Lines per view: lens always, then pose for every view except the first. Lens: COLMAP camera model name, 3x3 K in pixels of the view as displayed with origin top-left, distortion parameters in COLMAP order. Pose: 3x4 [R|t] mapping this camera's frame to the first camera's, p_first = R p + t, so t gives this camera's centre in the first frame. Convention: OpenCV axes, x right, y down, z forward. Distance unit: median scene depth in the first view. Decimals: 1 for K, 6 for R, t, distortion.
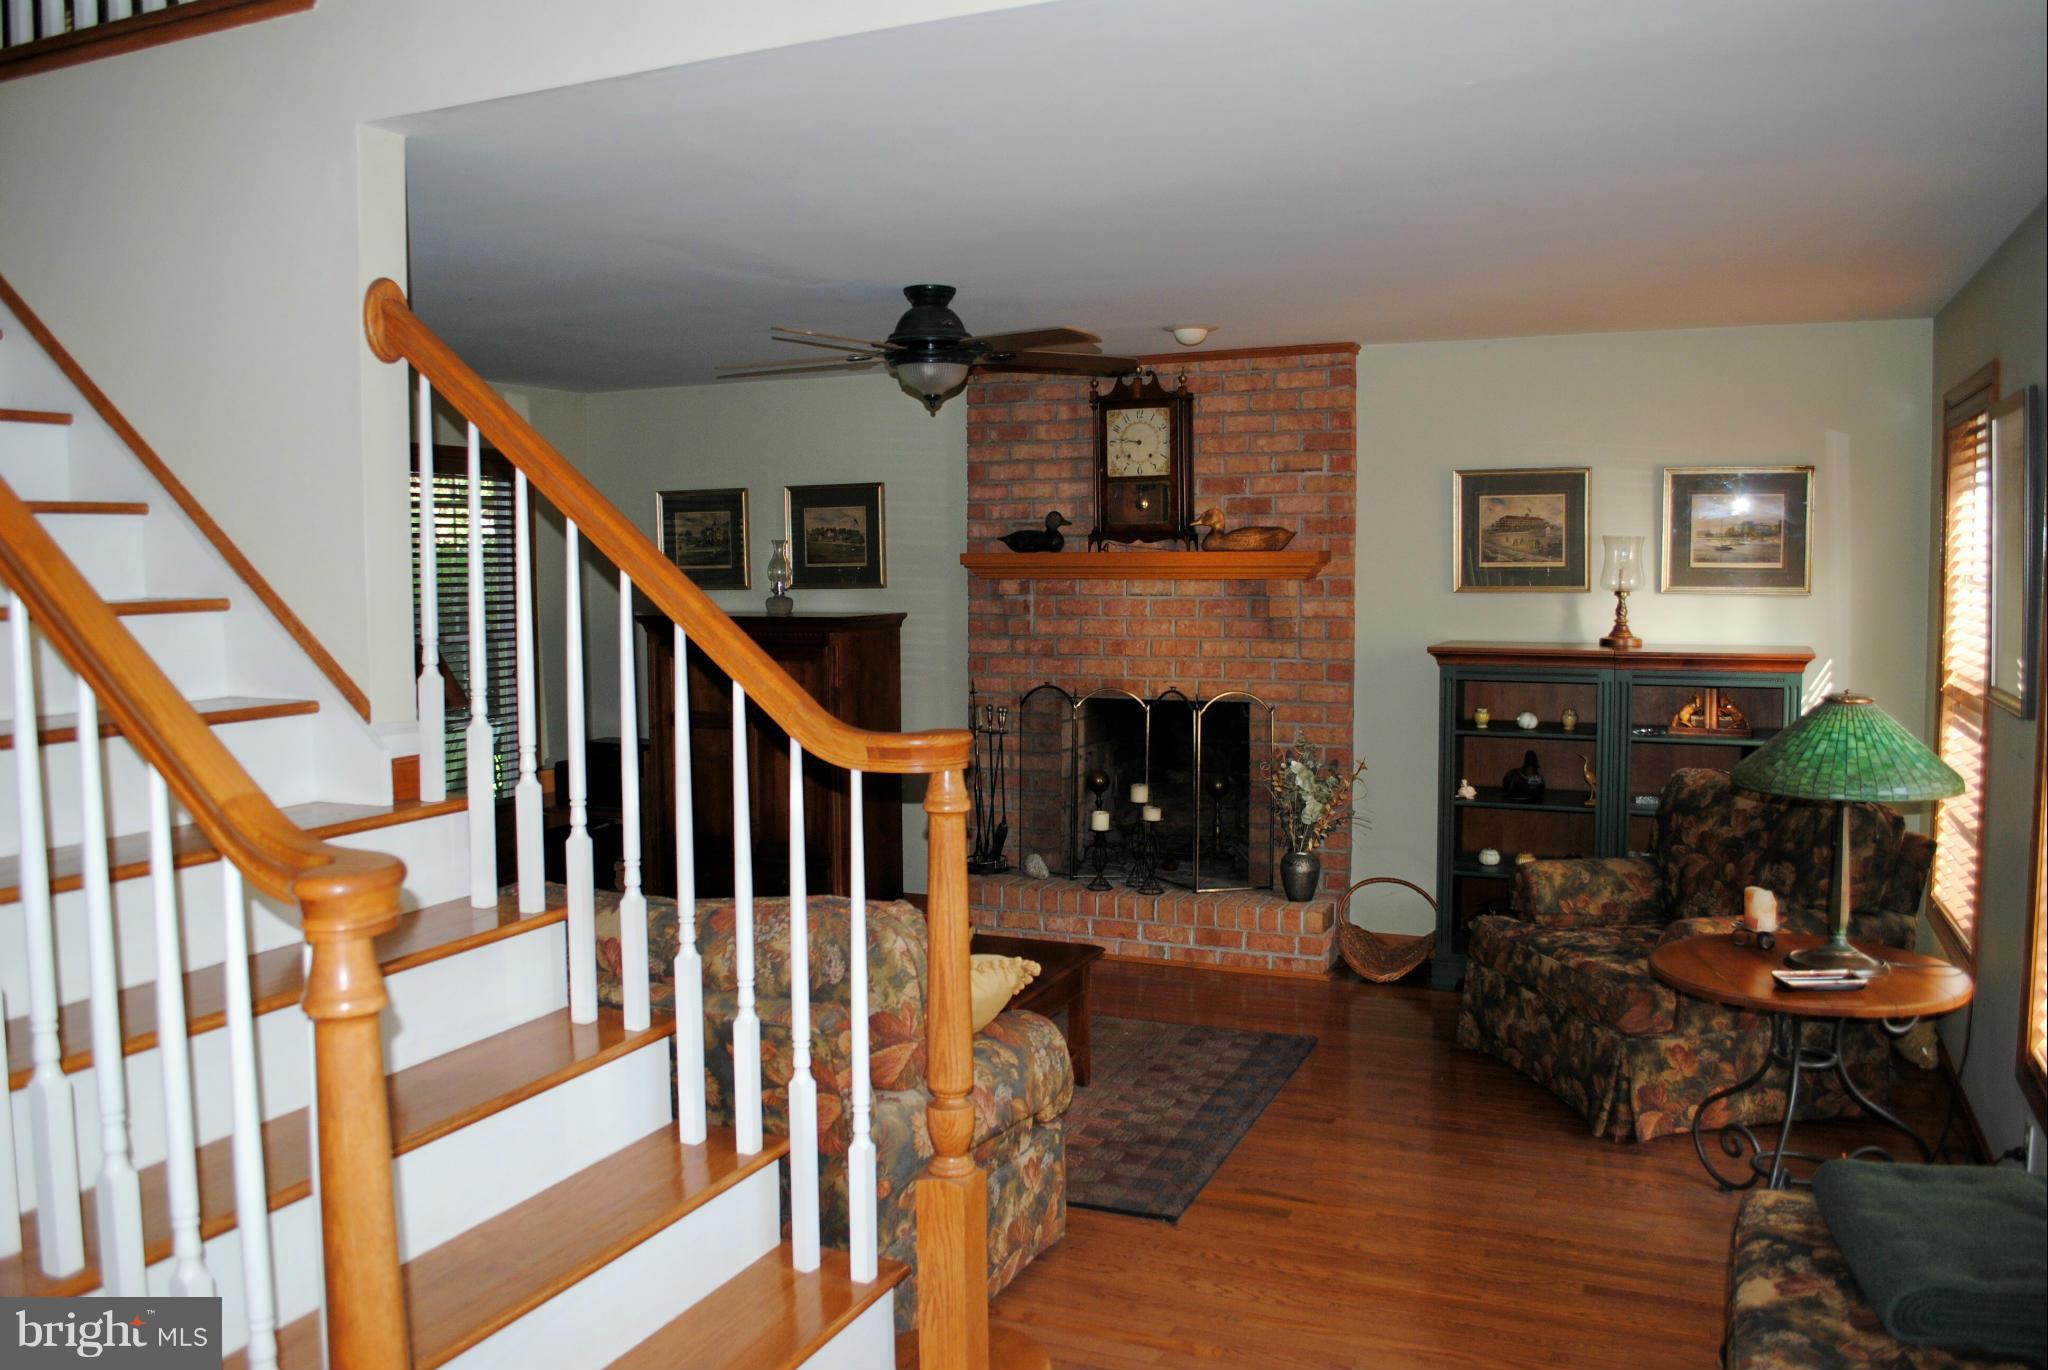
lens RADIAL K [[1625.1, 0, 1019.9], [0, 1625.1, 670.4], [0, 0, 1]] dist [-0.085600, 0.001946]
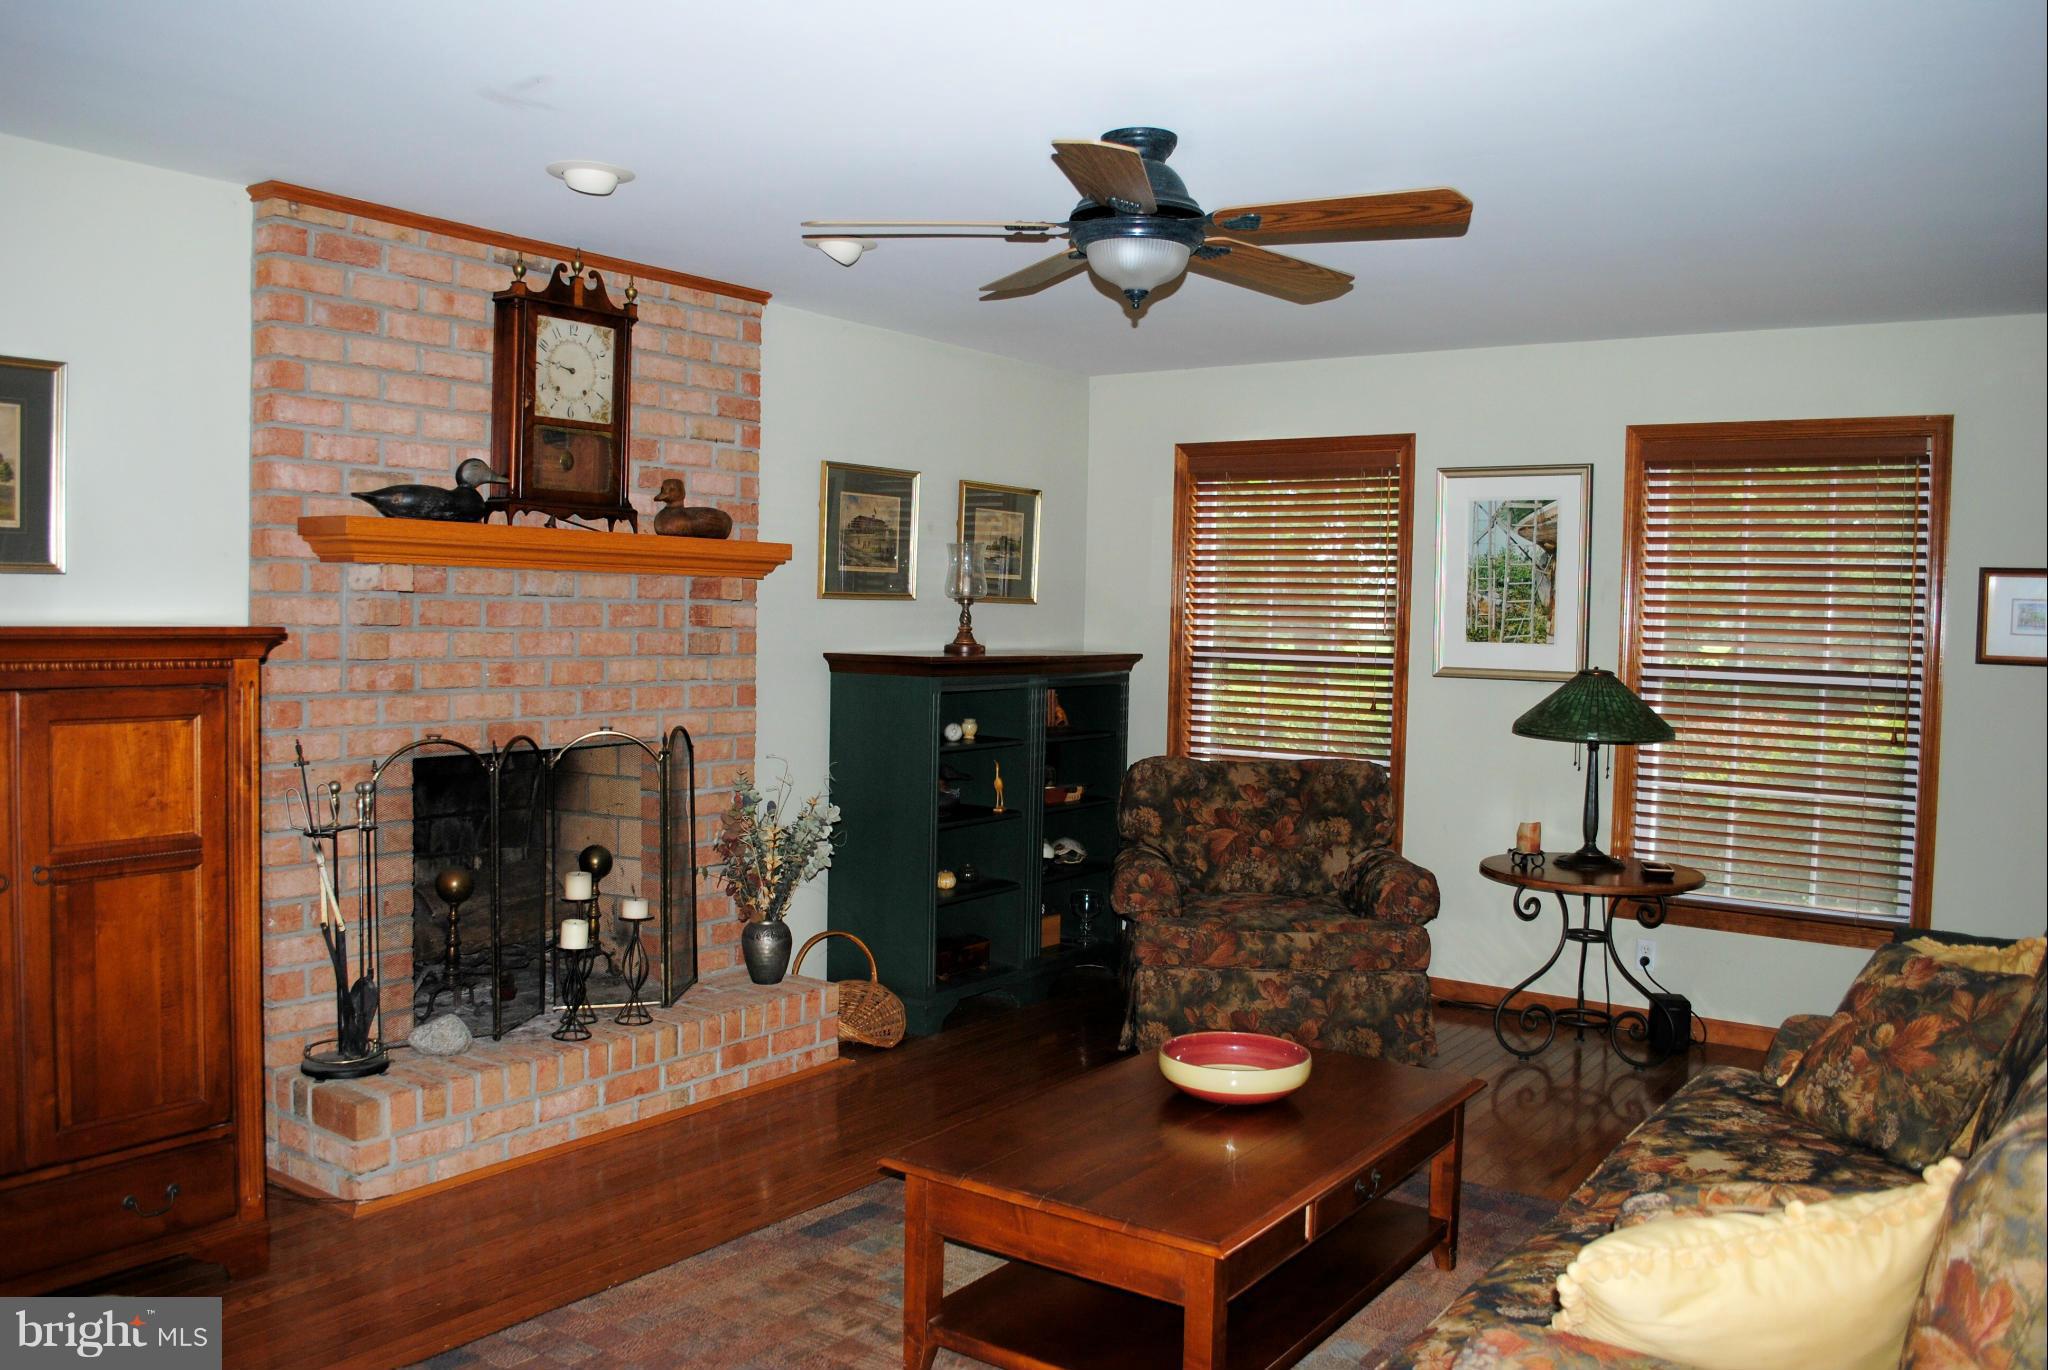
lens RADIAL K [[1609.0, 0, 1016.1], [0, 1609.0, 684.7], [0, 0, 1]] dist [-0.088791, 0.005068]
pose [[0.206900, -0.027240, 0.977983, -0.546620], [0.056623, 0.998270, 0.015826, -0.008712], [-0.976722, 0.052102, 0.208085, 0.685817]]
